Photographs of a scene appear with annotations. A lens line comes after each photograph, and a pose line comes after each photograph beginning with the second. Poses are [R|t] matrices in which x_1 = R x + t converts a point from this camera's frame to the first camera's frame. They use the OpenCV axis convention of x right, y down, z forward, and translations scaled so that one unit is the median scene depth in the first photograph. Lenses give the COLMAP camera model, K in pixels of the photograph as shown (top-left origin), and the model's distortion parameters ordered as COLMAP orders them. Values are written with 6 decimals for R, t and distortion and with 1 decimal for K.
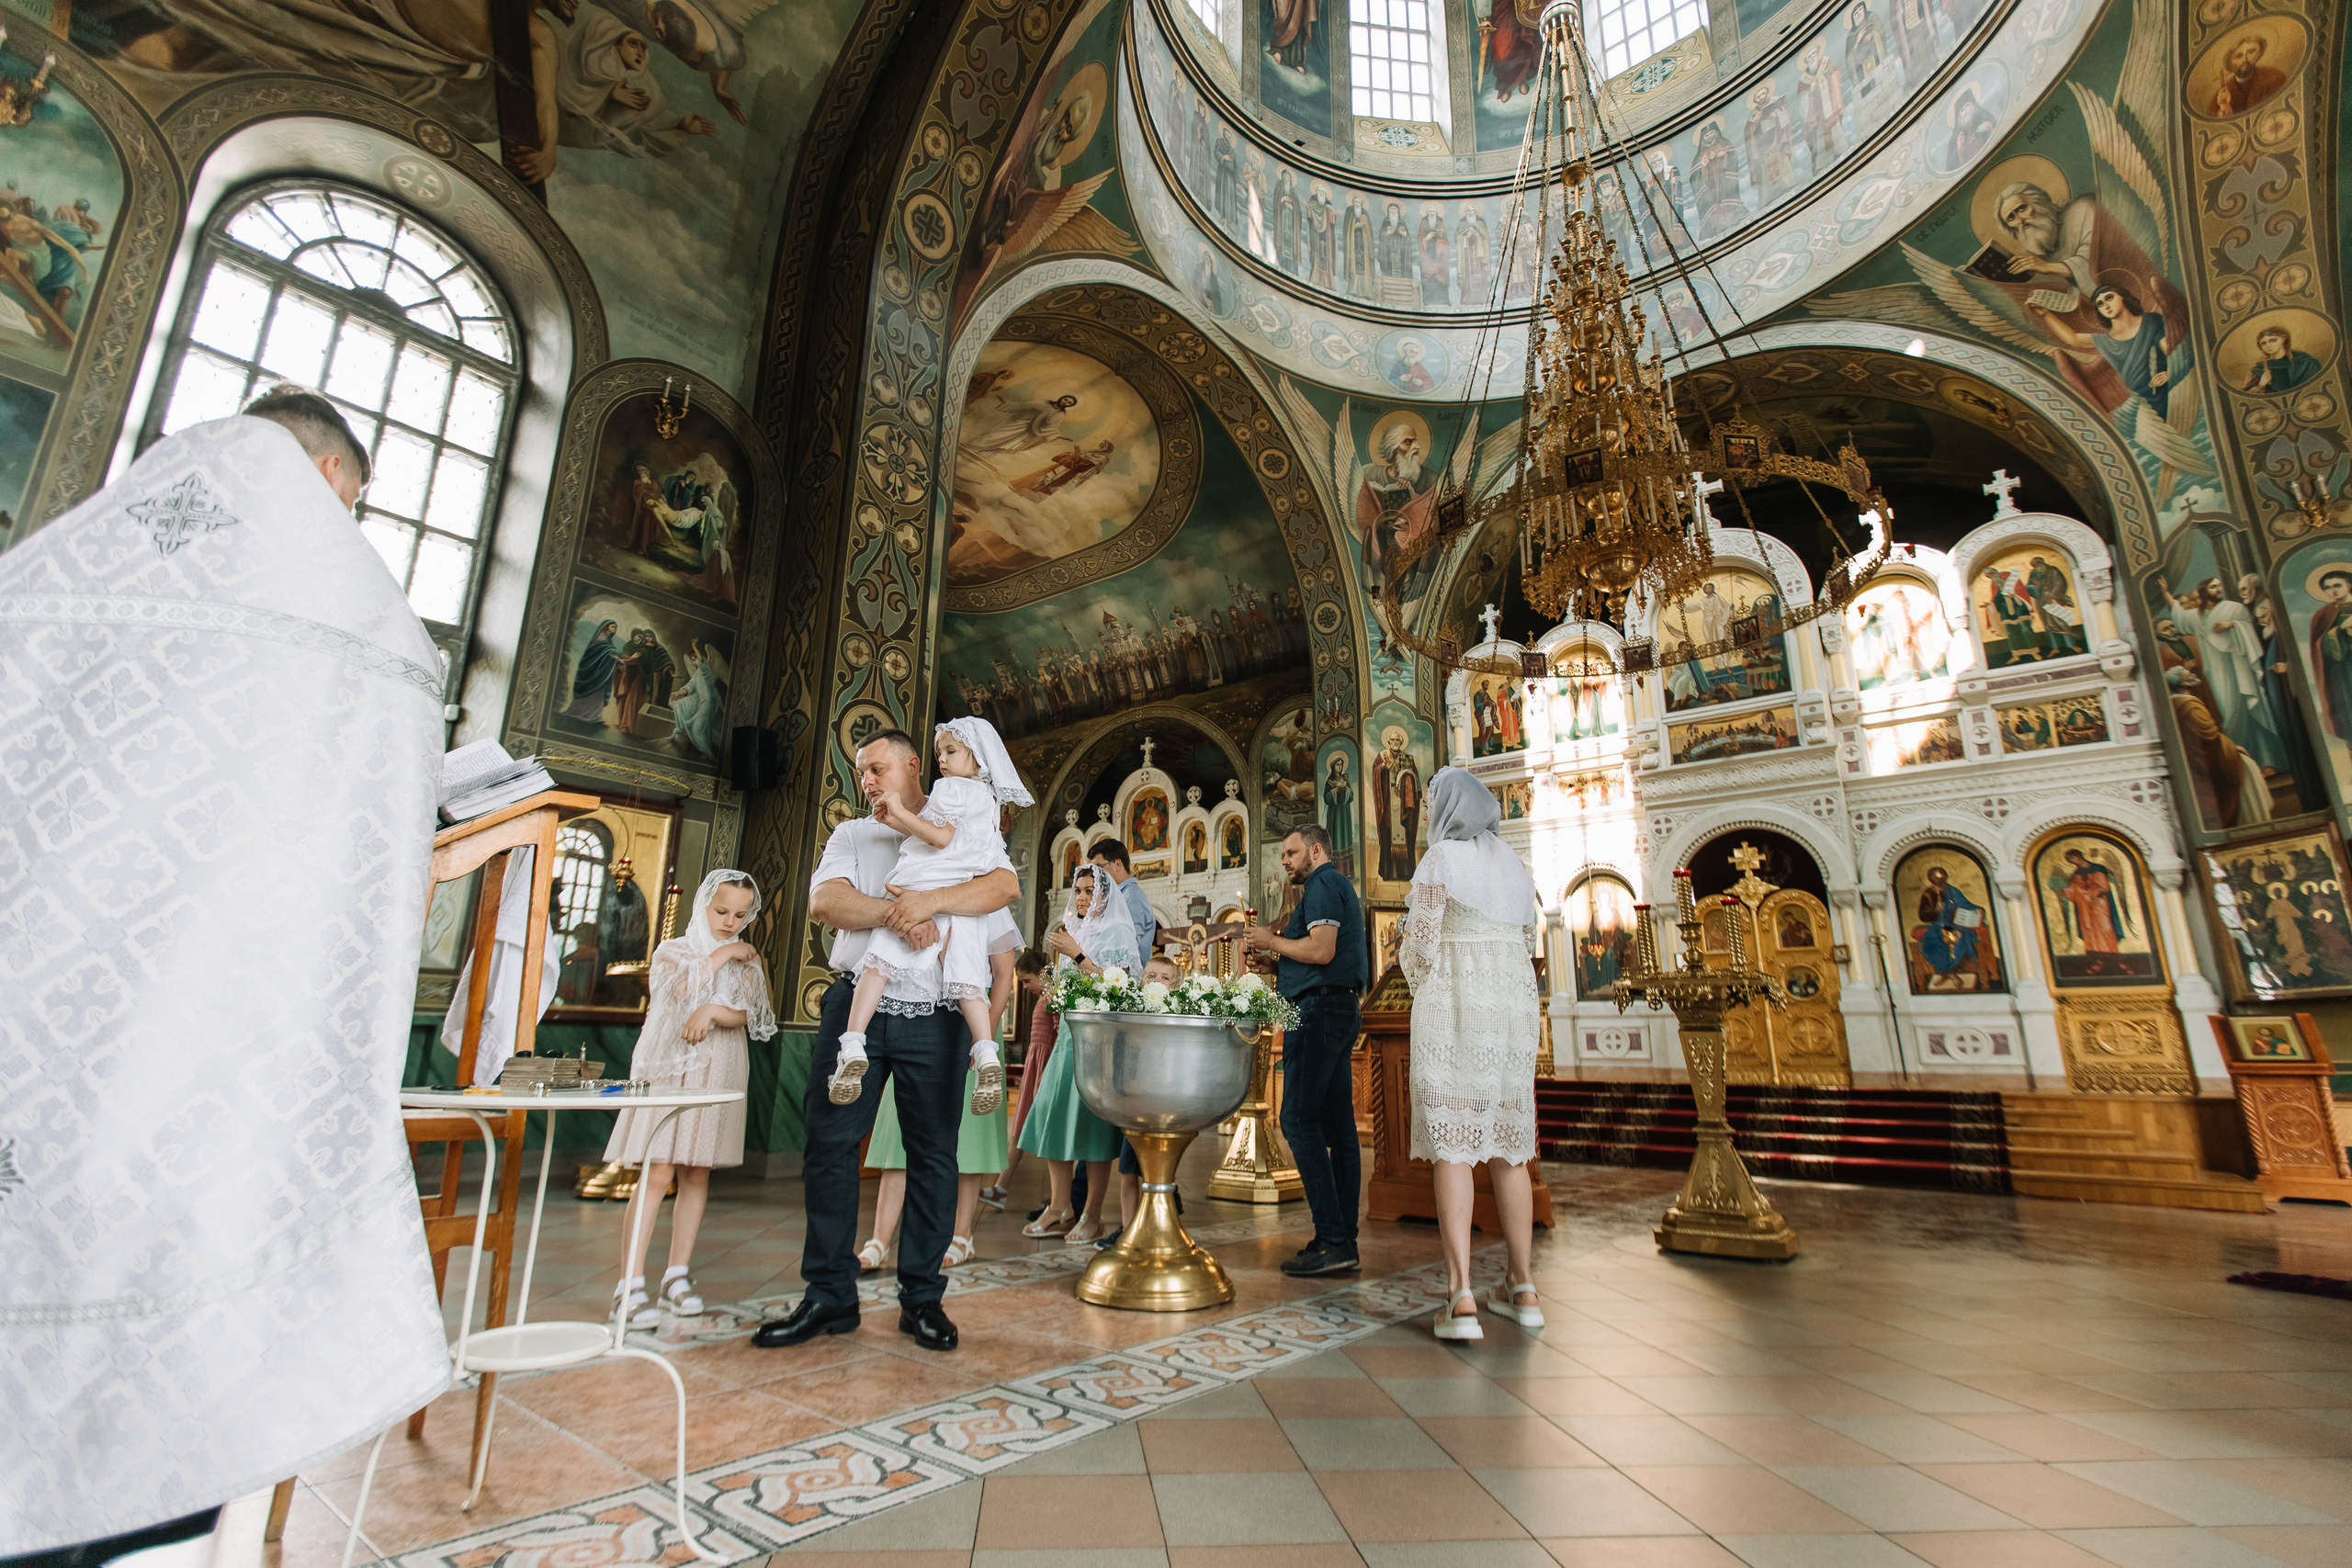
lens RADIAL K [[1034.5, 0, 1176.0], [0, 1034.5, 784.0], [0, 0, 1]] dist [0.016945, -0.005745]
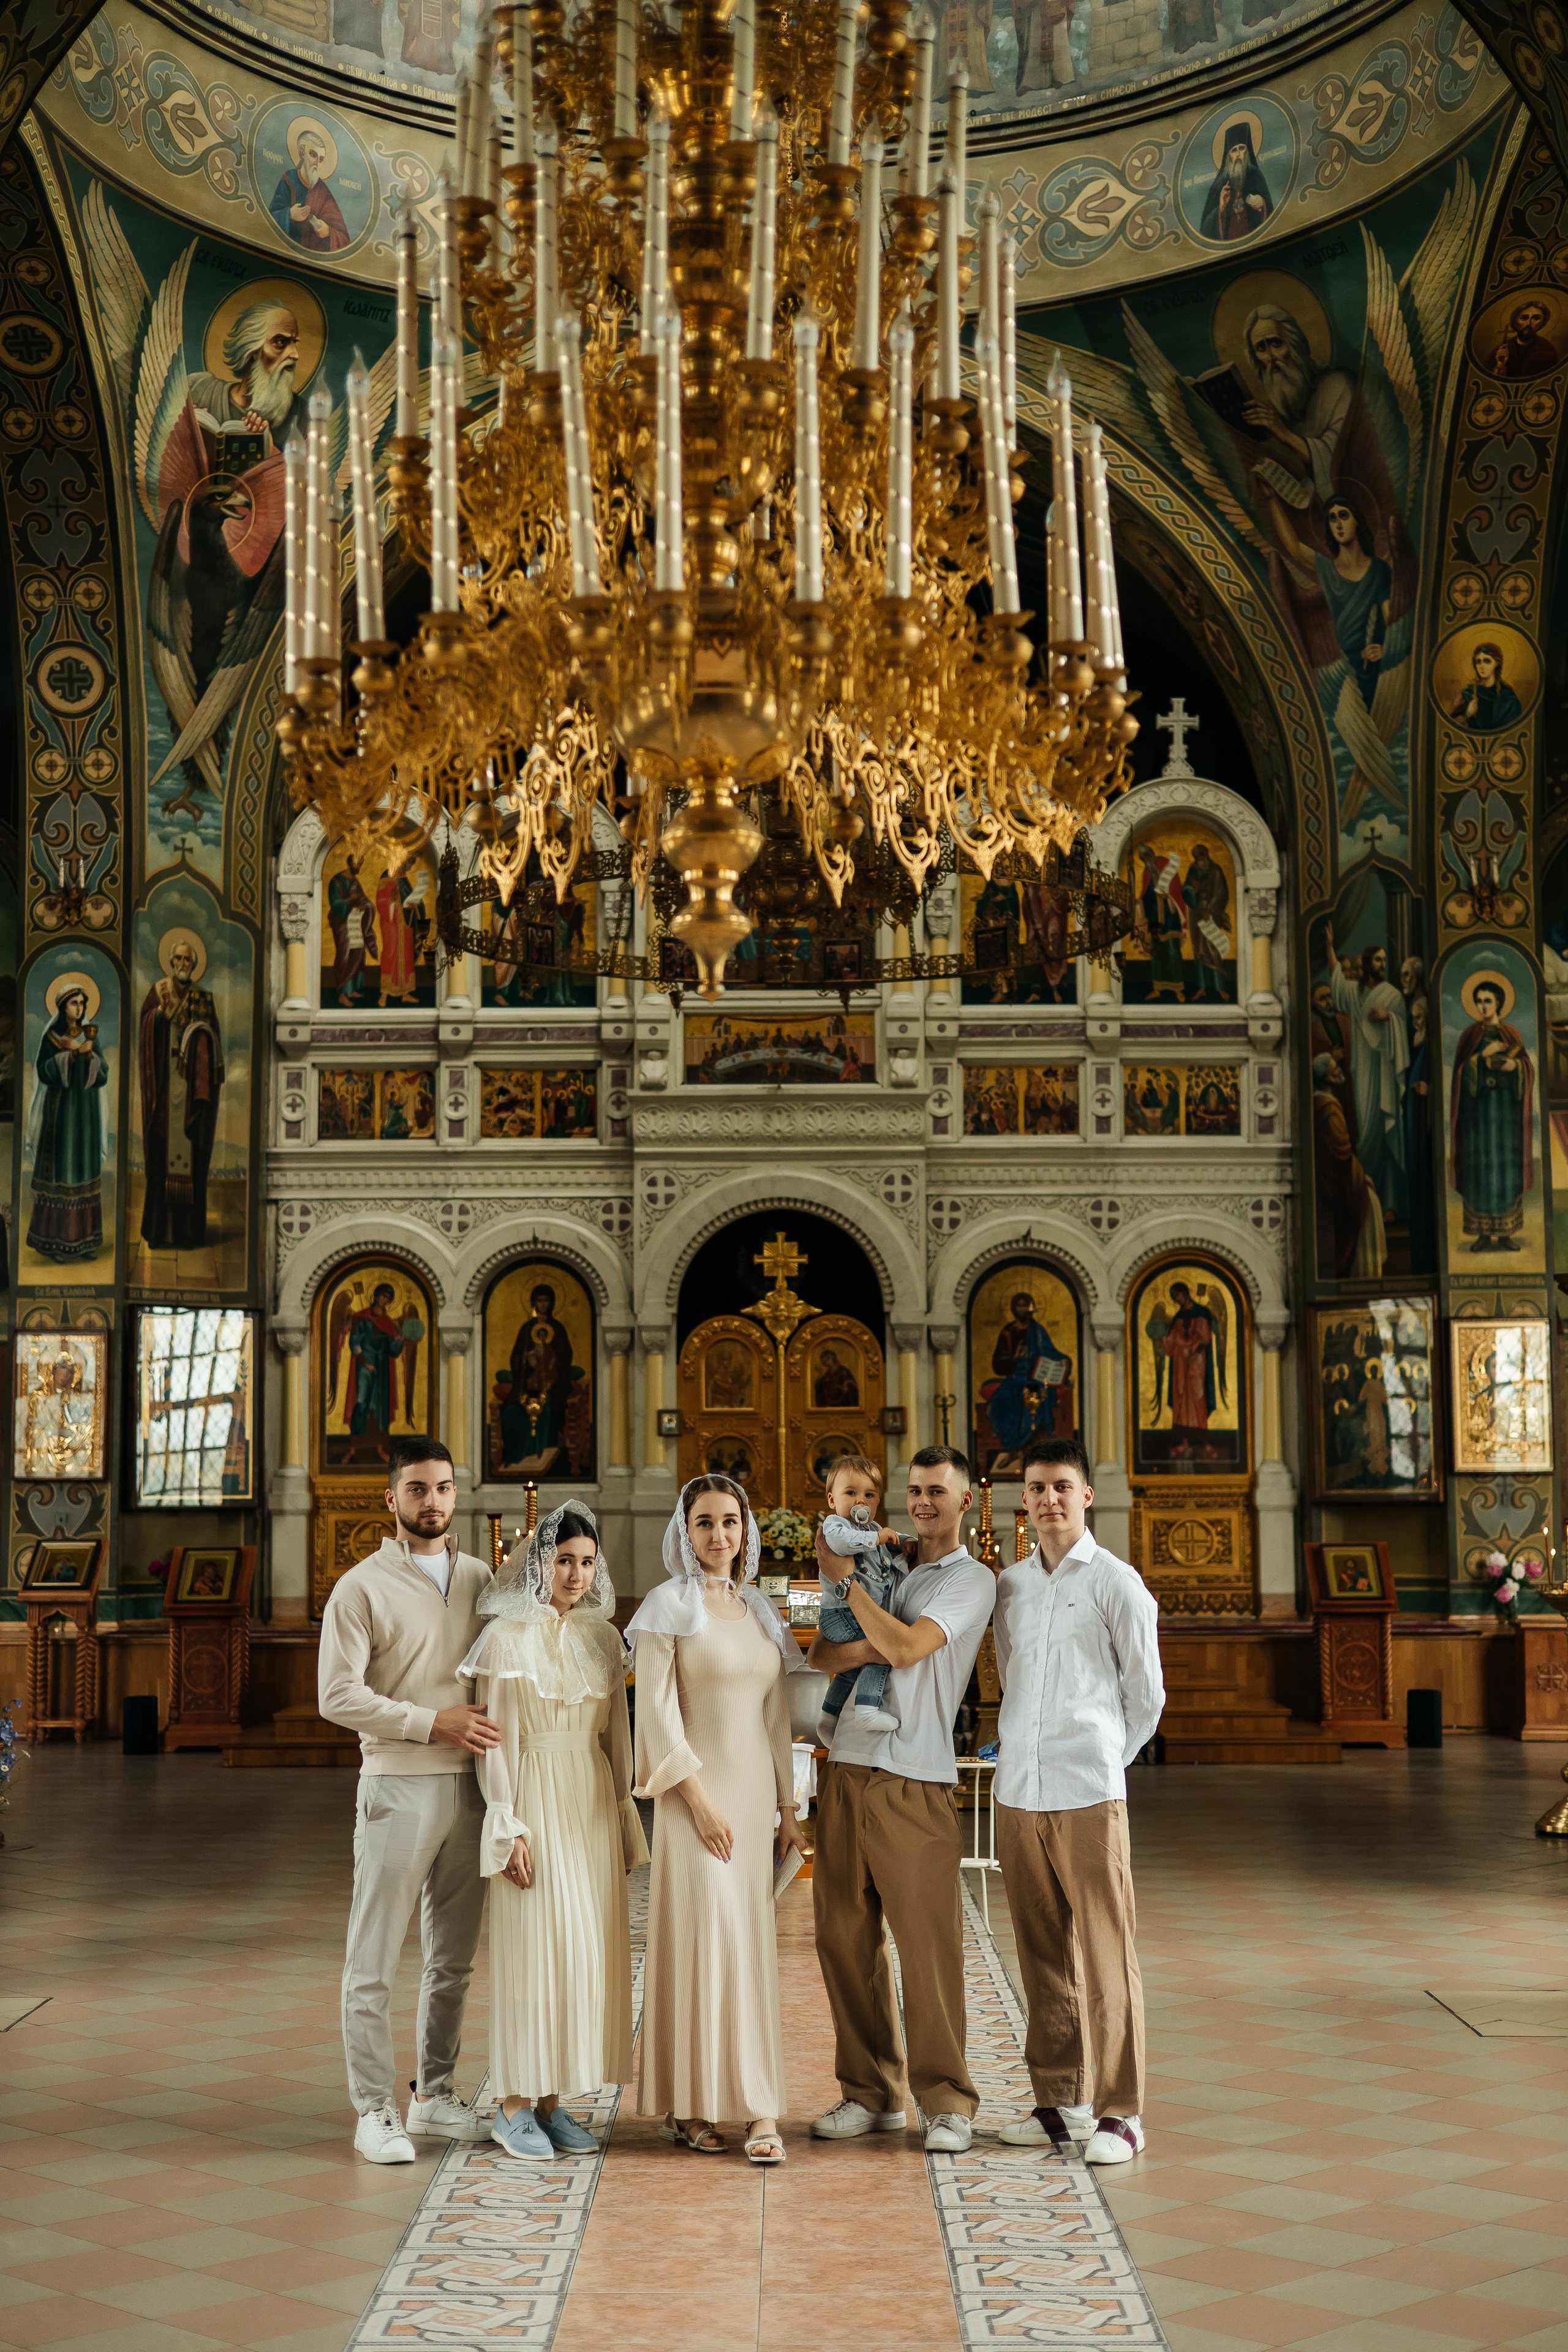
lens RADIAL K [[3235.0, 0, 784.0], [0, 3235.0, 1176.0], [0, 0, 1]] dist [0.040626, -0.352287]
pose [[0.775038, 0.033892, 0.631005, -0.711188], [-0.146122, 0.981109, 0.126780, -0.238135], [-0.614788, -0.190463, 0.765349, -0.485625]]
